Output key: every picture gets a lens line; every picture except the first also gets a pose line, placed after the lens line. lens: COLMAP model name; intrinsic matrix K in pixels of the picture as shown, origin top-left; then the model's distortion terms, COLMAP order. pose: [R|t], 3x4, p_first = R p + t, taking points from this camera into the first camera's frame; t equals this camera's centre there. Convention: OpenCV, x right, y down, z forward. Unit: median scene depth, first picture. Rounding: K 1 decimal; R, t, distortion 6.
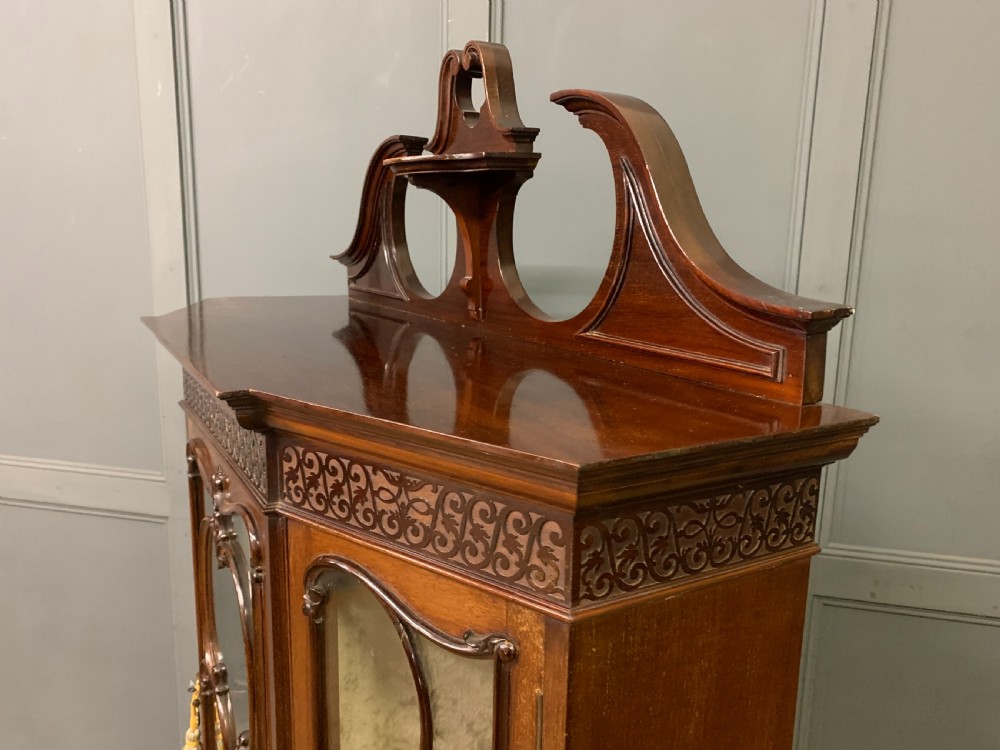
lens RADIAL K [[790.4, 0, 499.8], [0, 790.4, 382.0], [0, 0, 1]] dist [0.039566, -0.059805]
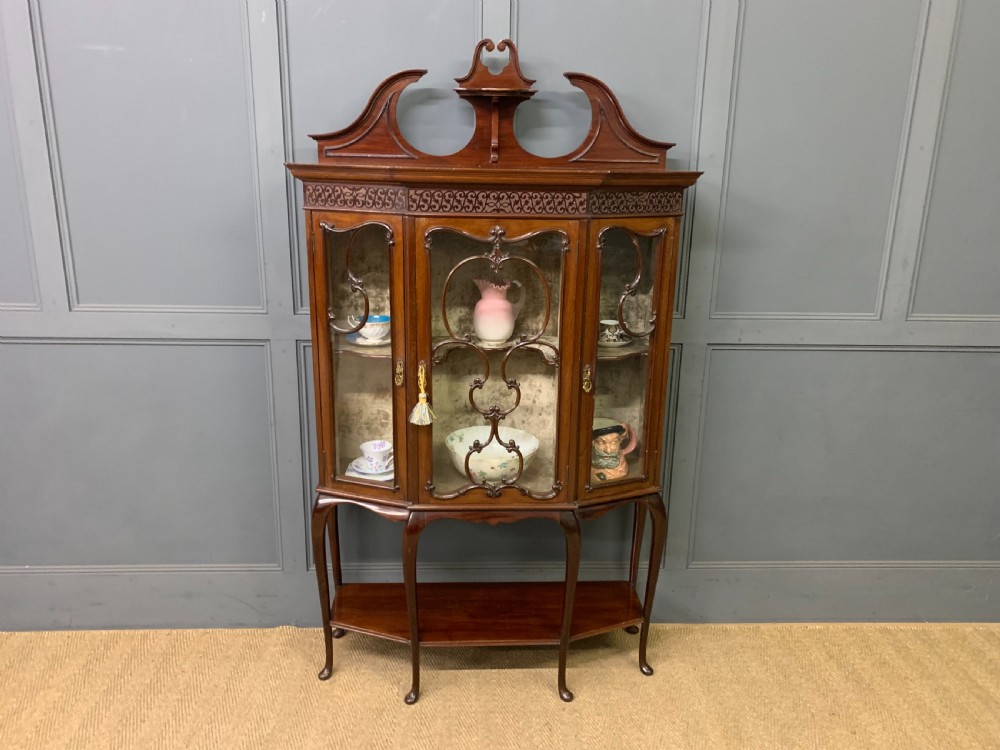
lens RADIAL K [[807.1, 0, 497.2], [0, 807.1, 383.3], [0, 0, 1]] dist [0.059626, -0.021385]
pose [[0.455529, -0.256773, 0.852386, -3.909877], [0.153989, 0.965793, 0.208641, 0.090735], [-0.876802, 0.036216, 0.479487, -0.193235]]
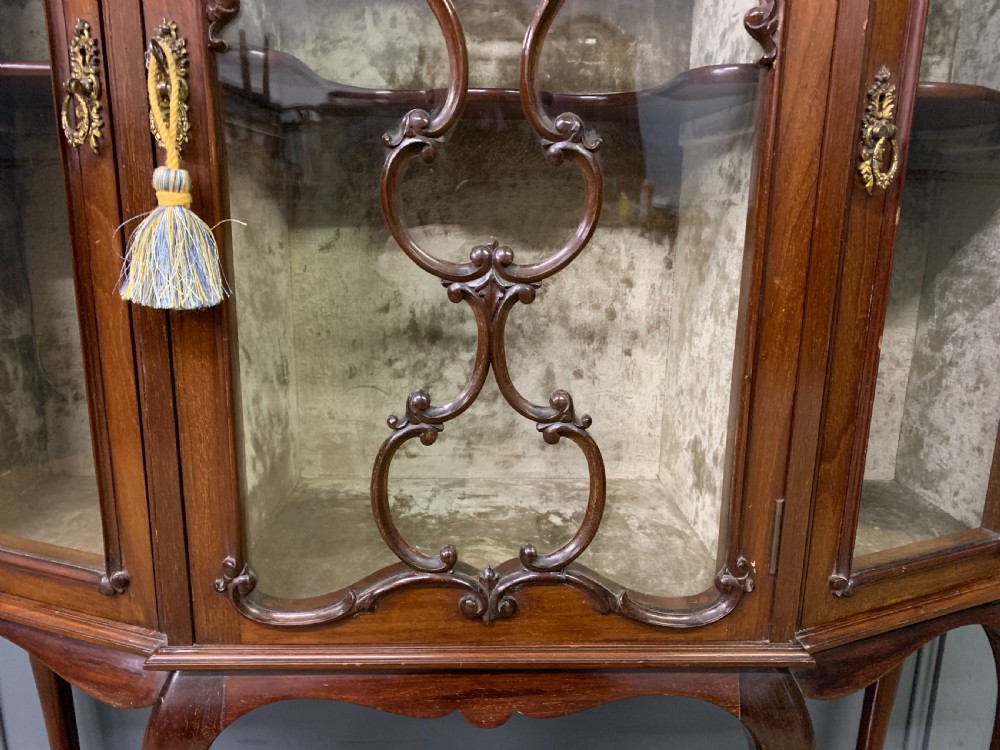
lens RADIAL K [[790.4, 0, 500.4], [0, 790.4, 402.9], [0, 0, 1]] dist [0.039566, -0.059805]
pose [[0.461225, -0.232330, 0.856326, -1.405345], [0.152297, 0.971516, 0.181553, 1.034972], [-0.874115, 0.046679, 0.483471, 1.270553]]
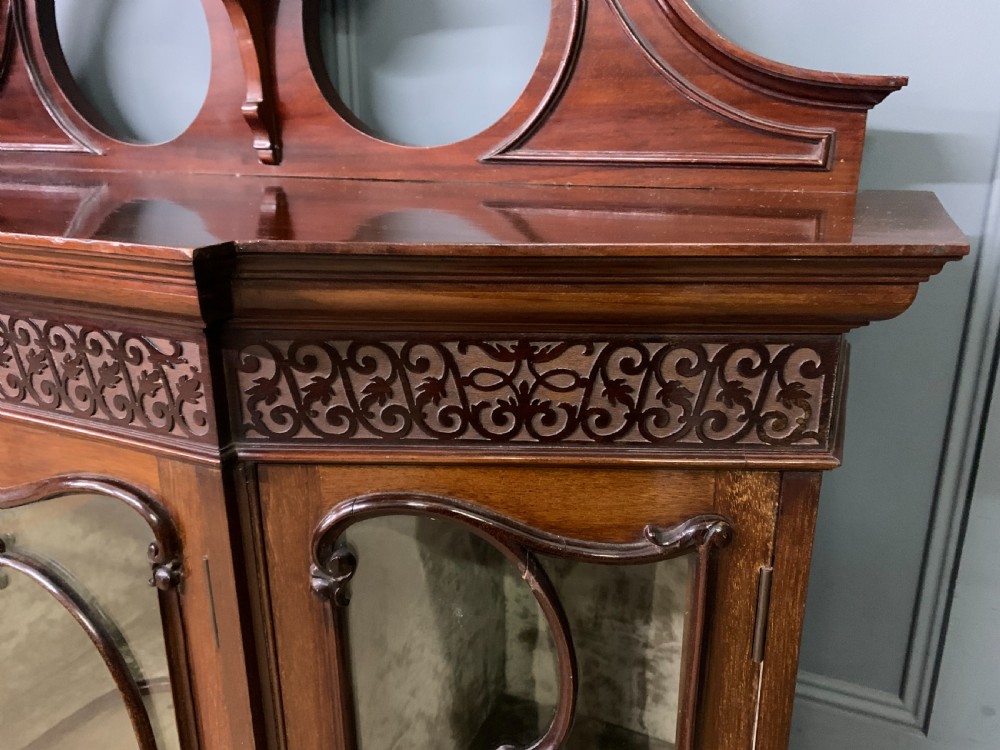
lens RADIAL K [[790.4, 0, 500.6], [0, 790.4, 378.1], [0, 0, 1]] dist [0.039566, -0.059805]
pose [[0.810463, -0.199708, 0.550696, -0.526739], [0.126056, 0.977526, 0.168978, 0.033272], [-0.572066, -0.067532, 0.817423, 0.477224]]
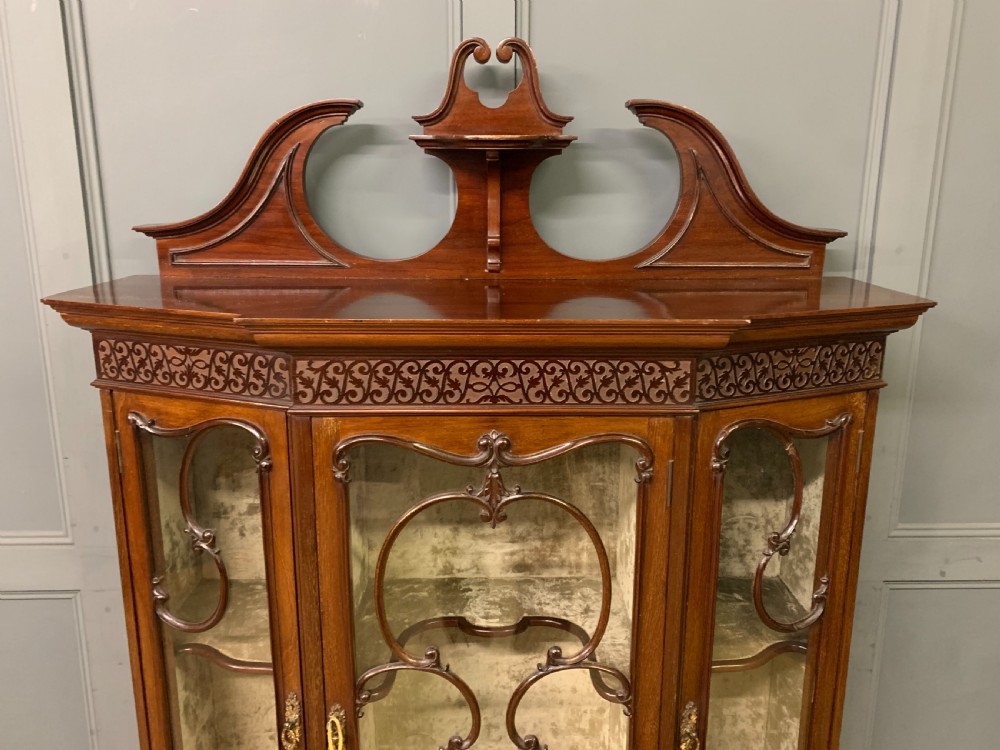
lens RADIAL K [[790.4, 0, 502.0], [0, 790.4, 367.3], [0, 0, 1]] dist [0.039566, -0.059805]
pose [[0.478002, -0.218065, 0.850859, -1.918552], [0.166368, 0.973635, 0.156068, -0.217041], [-0.862459, 0.066955, 0.501678, 0.711188]]
